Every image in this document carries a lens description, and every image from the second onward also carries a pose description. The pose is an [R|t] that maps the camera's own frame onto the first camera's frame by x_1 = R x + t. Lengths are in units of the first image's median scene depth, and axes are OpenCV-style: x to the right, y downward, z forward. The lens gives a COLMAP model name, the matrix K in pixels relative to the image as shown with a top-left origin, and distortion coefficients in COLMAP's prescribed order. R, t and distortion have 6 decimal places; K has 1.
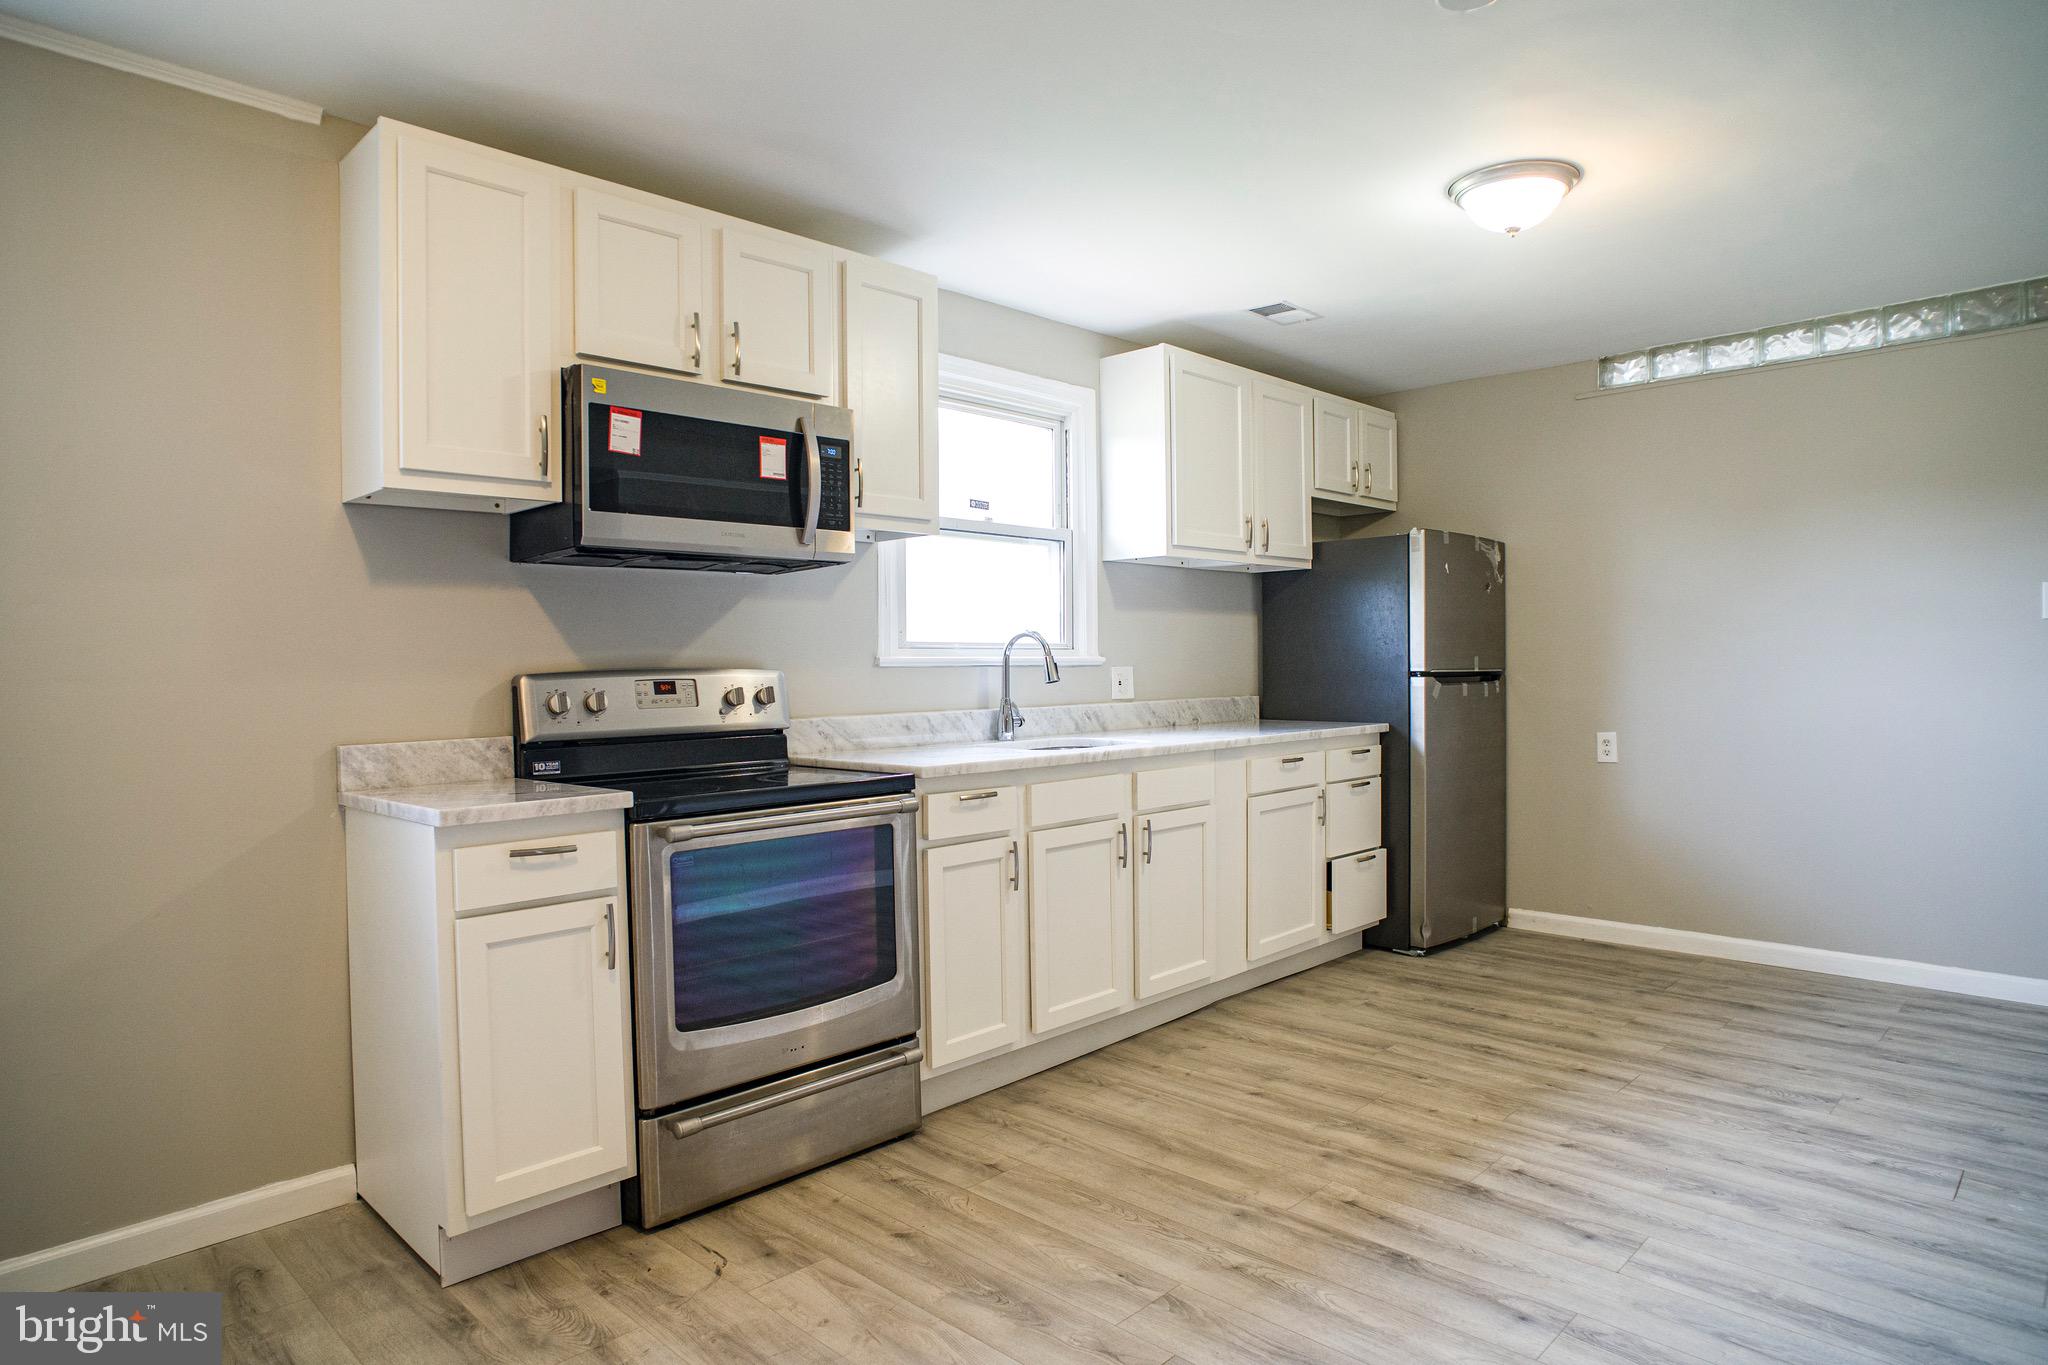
lens RADIAL K [[1187.7, 0, 1024.0], [0, 1187.7, 682.5], [0, 0, 1]] dist [-0.057477, 0.025466]
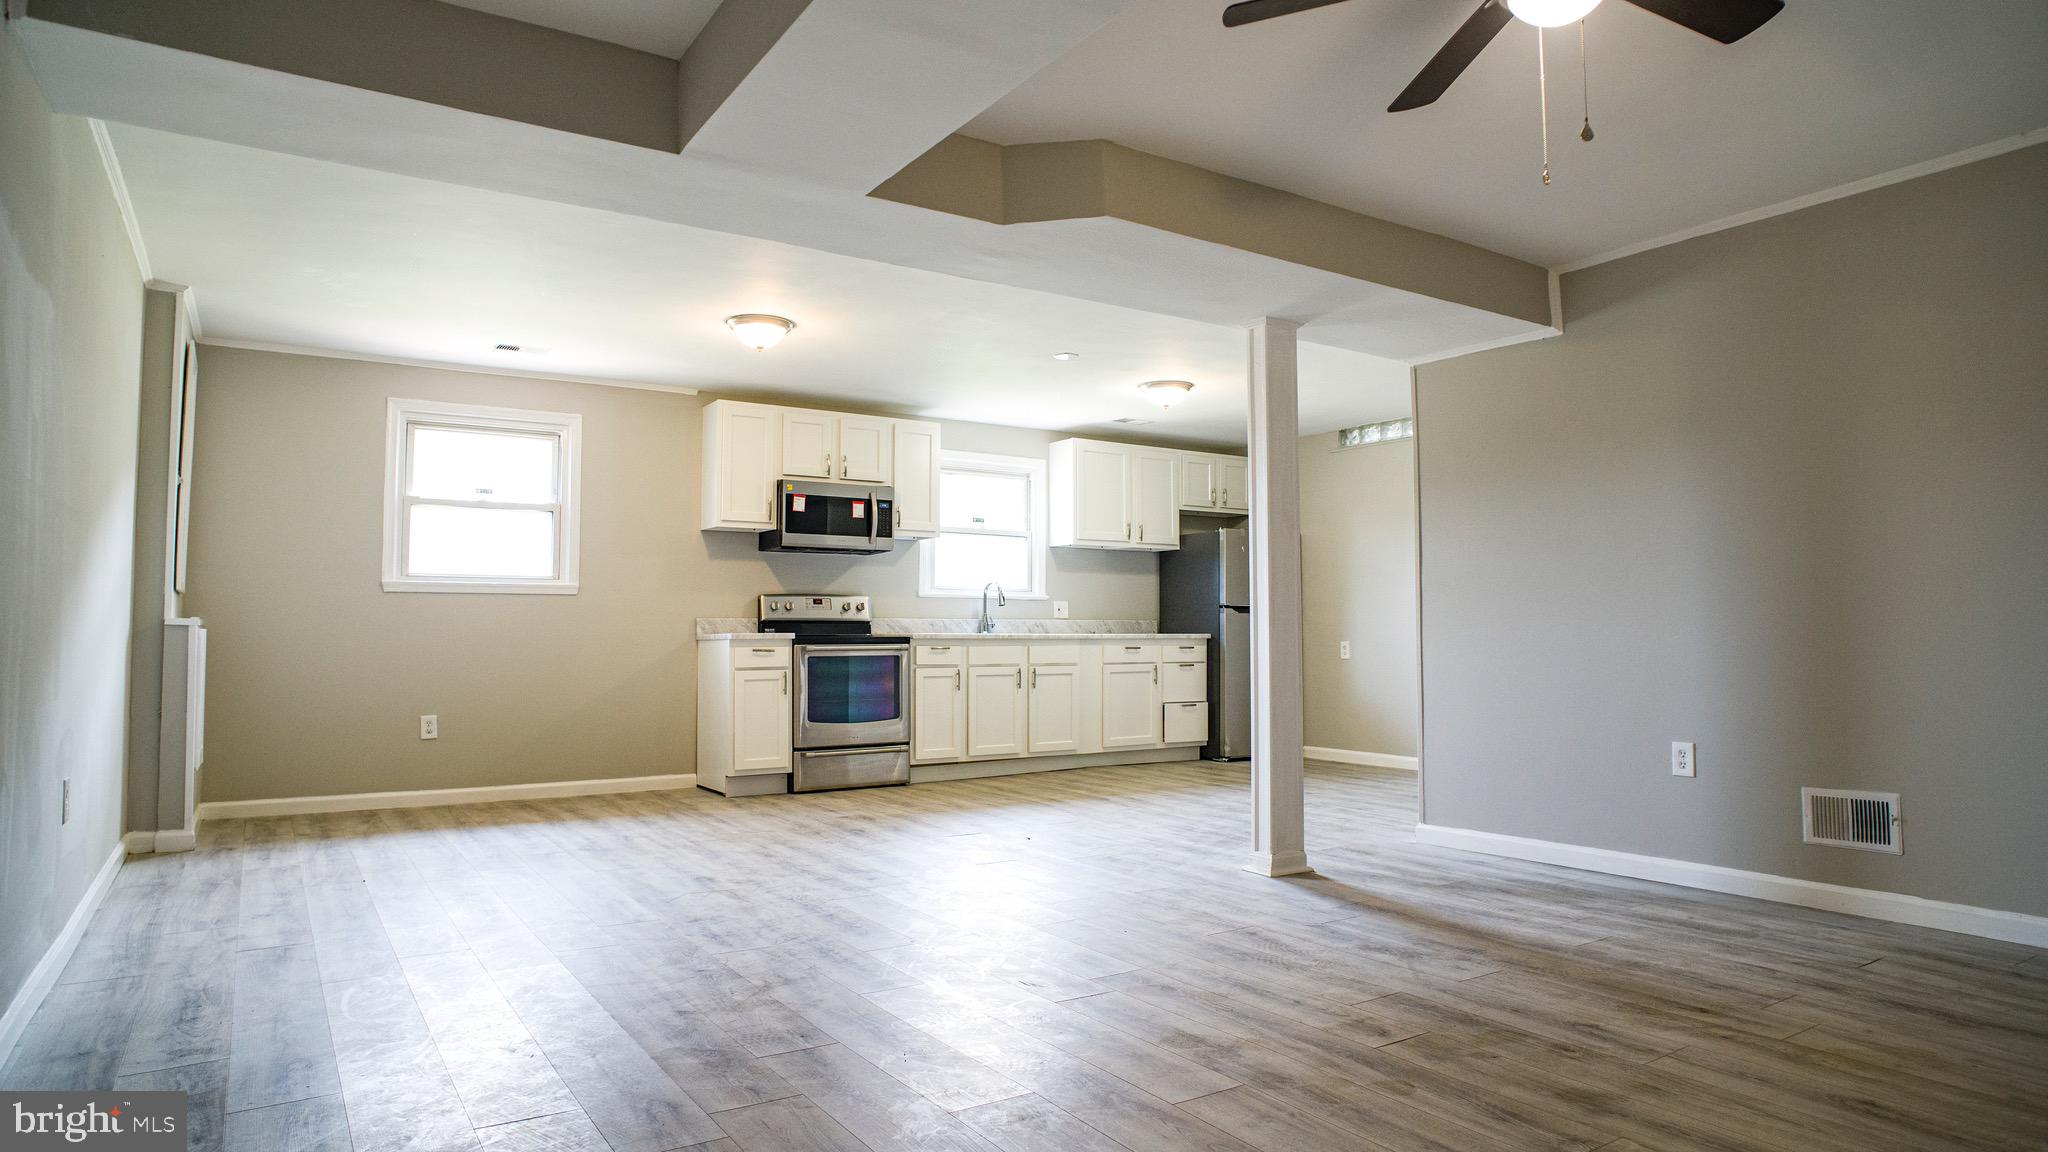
lens RADIAL K [[1197.2, 0, 1024.0], [0, 1197.2, 576.0], [0, 0, 1]] dist [-0.042053, 0.002435]
pose [[0.976142, 0.002038, -0.217123, 0.612169], [-0.015826, 0.997964, -0.061782, 0.091795], [0.216555, 0.063744, 0.974187, -1.245940]]
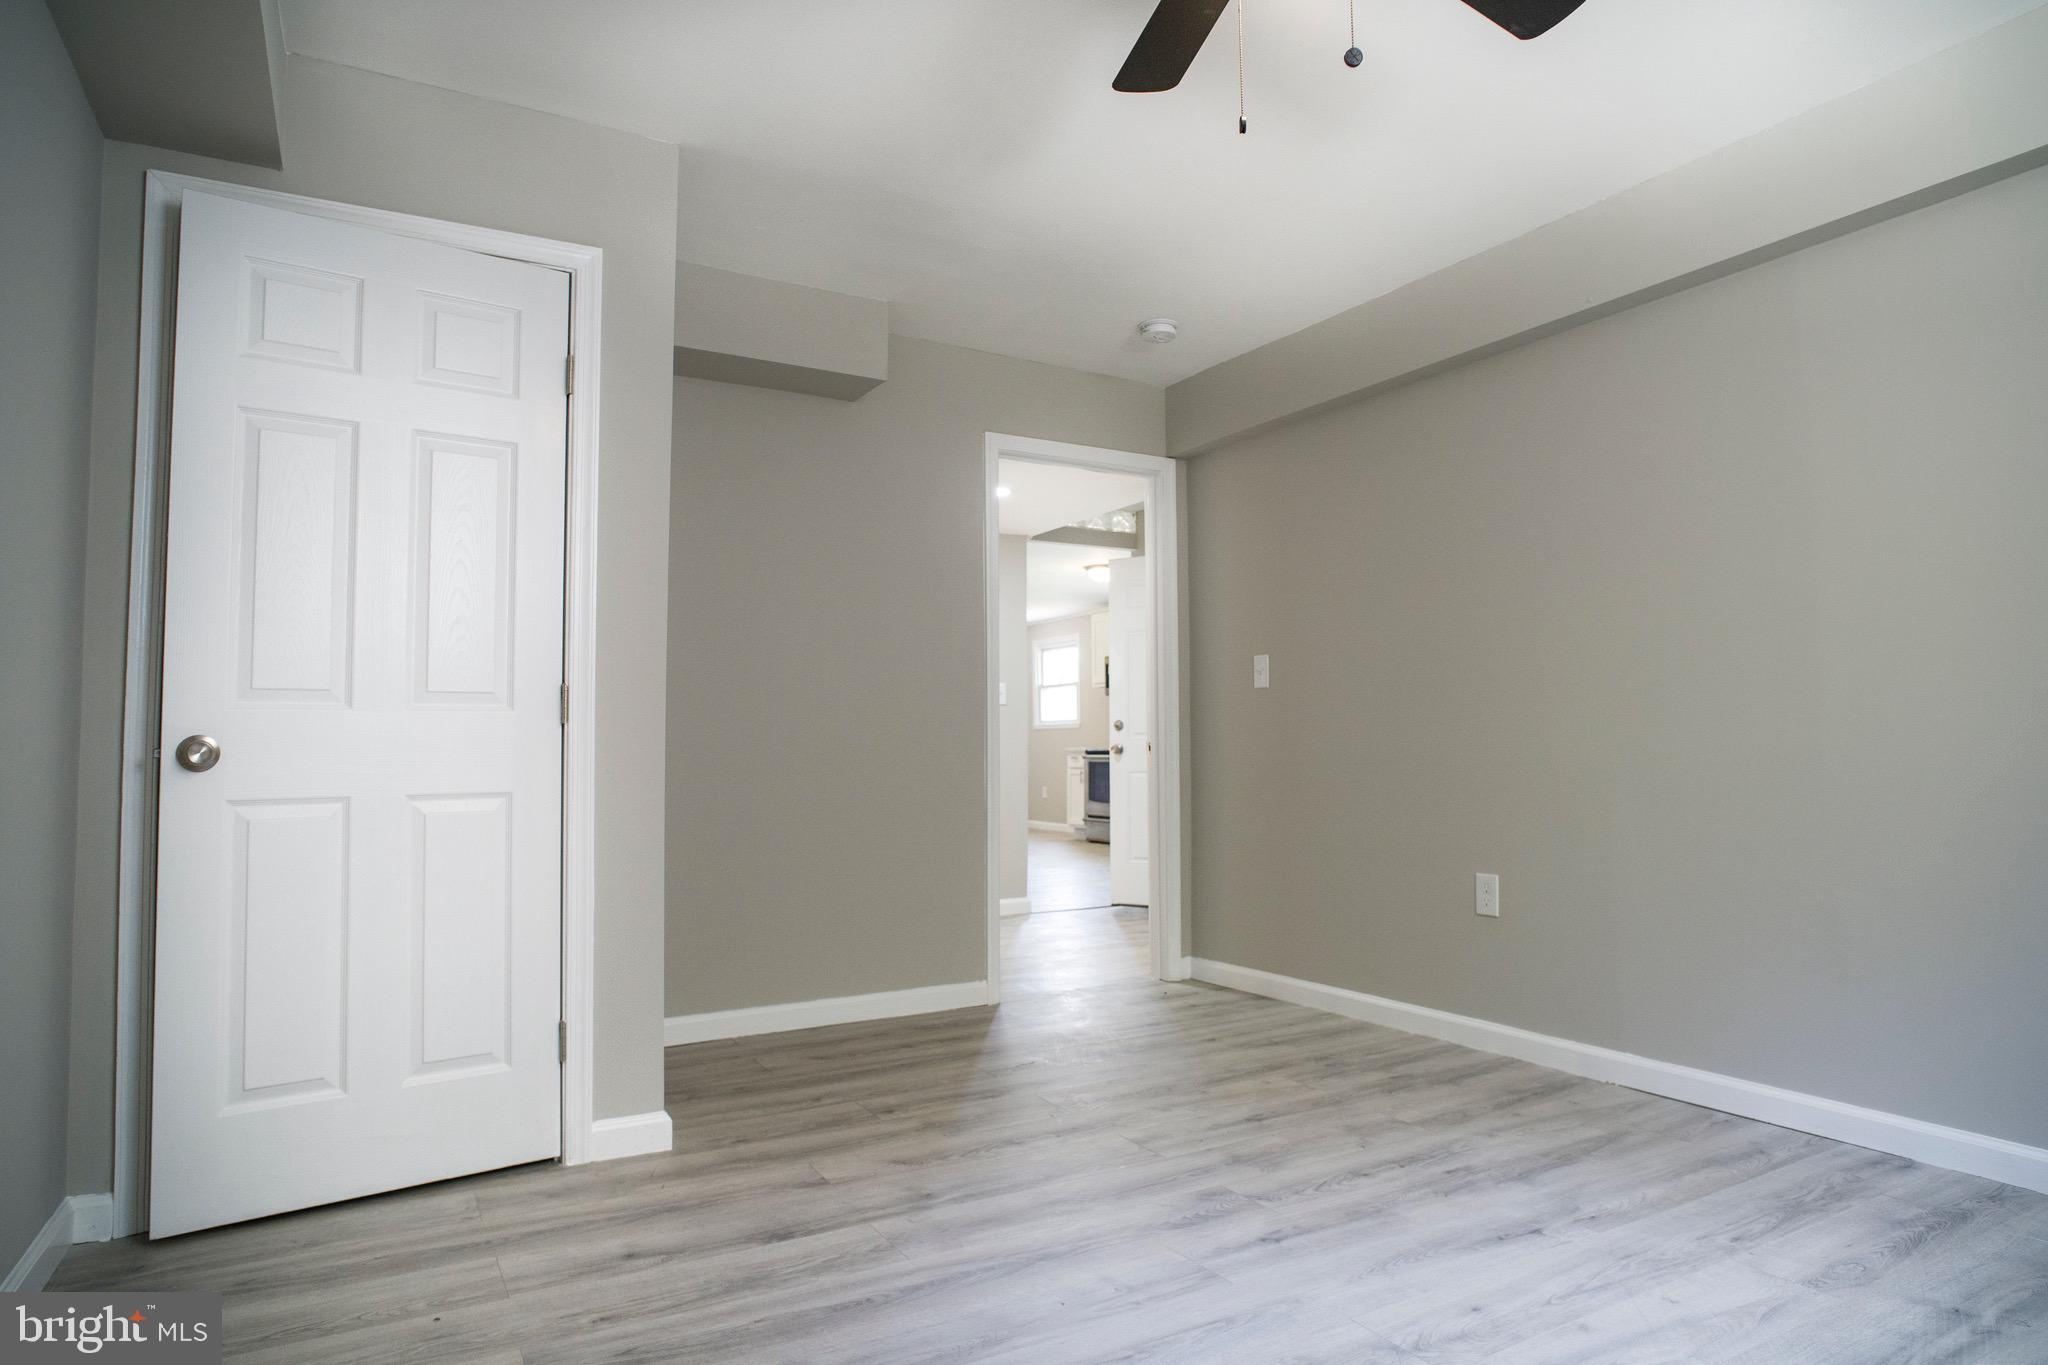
lens RADIAL K [[1187.7, 0, 1024.0], [0, 1187.7, 682.5], [0, 0, 1]] dist [-0.057477, 0.025466]
pose [[-0.272265, -0.041296, -0.961336, 3.299560], [-0.006035, 0.999132, -0.041211, 0.019639], [0.962203, -0.005418, -0.272278, 1.549693]]
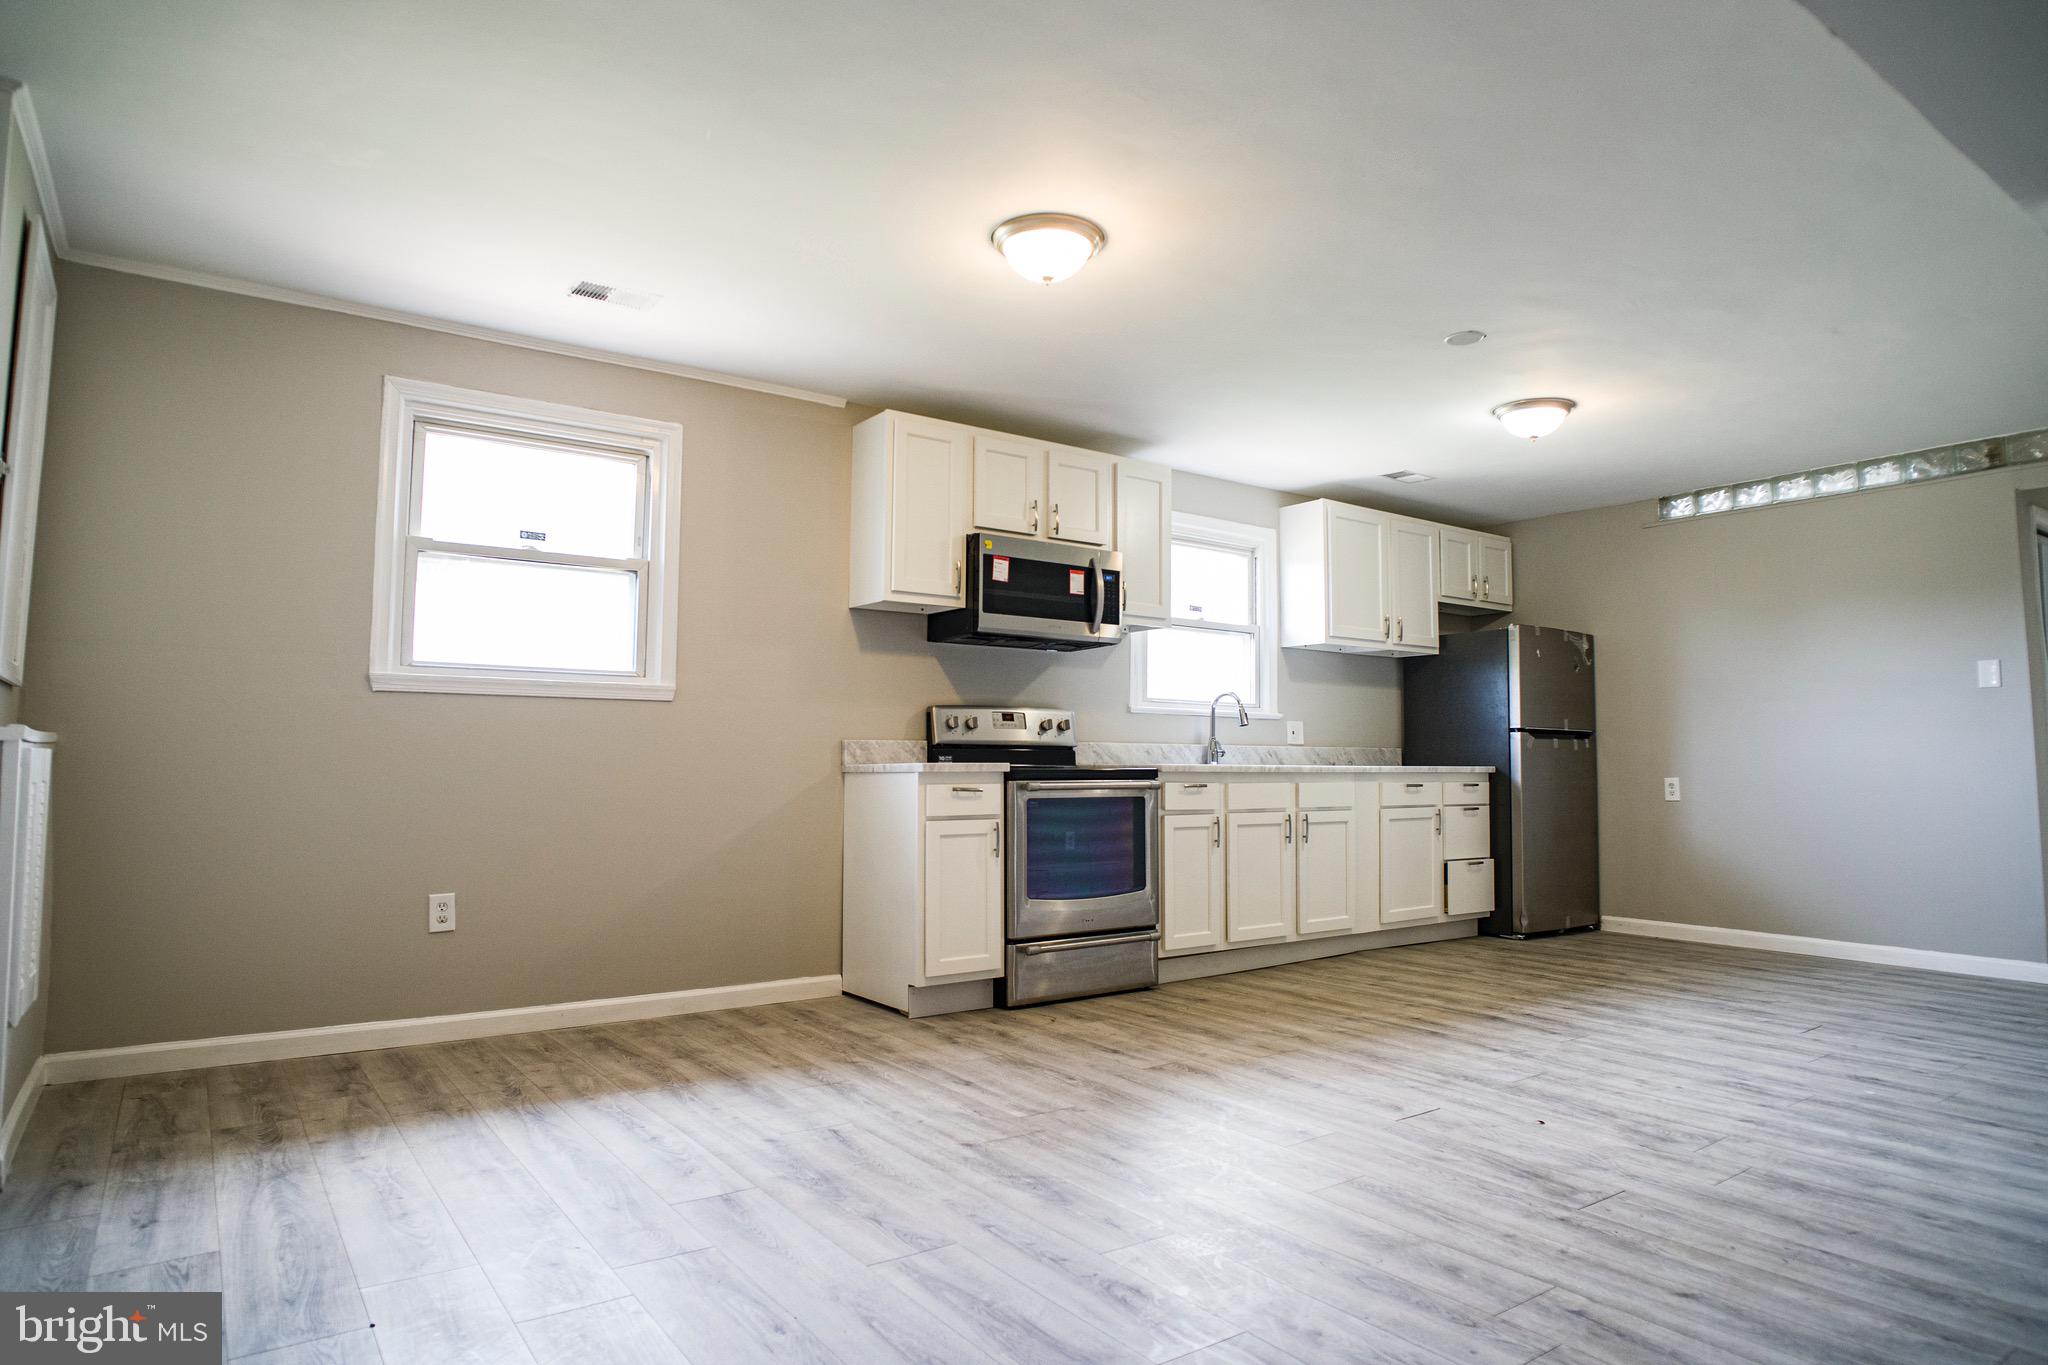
lens RADIAL K [[1187.7, 0, 1024.0], [0, 1187.7, 682.5], [0, 0, 1]] dist [-0.057477, 0.025466]
pose [[0.985315, 0.007190, -0.170594, 0.006122], [-0.021595, 0.996338, -0.082735, 0.088770], [0.169374, 0.085204, 0.981862, -0.618804]]
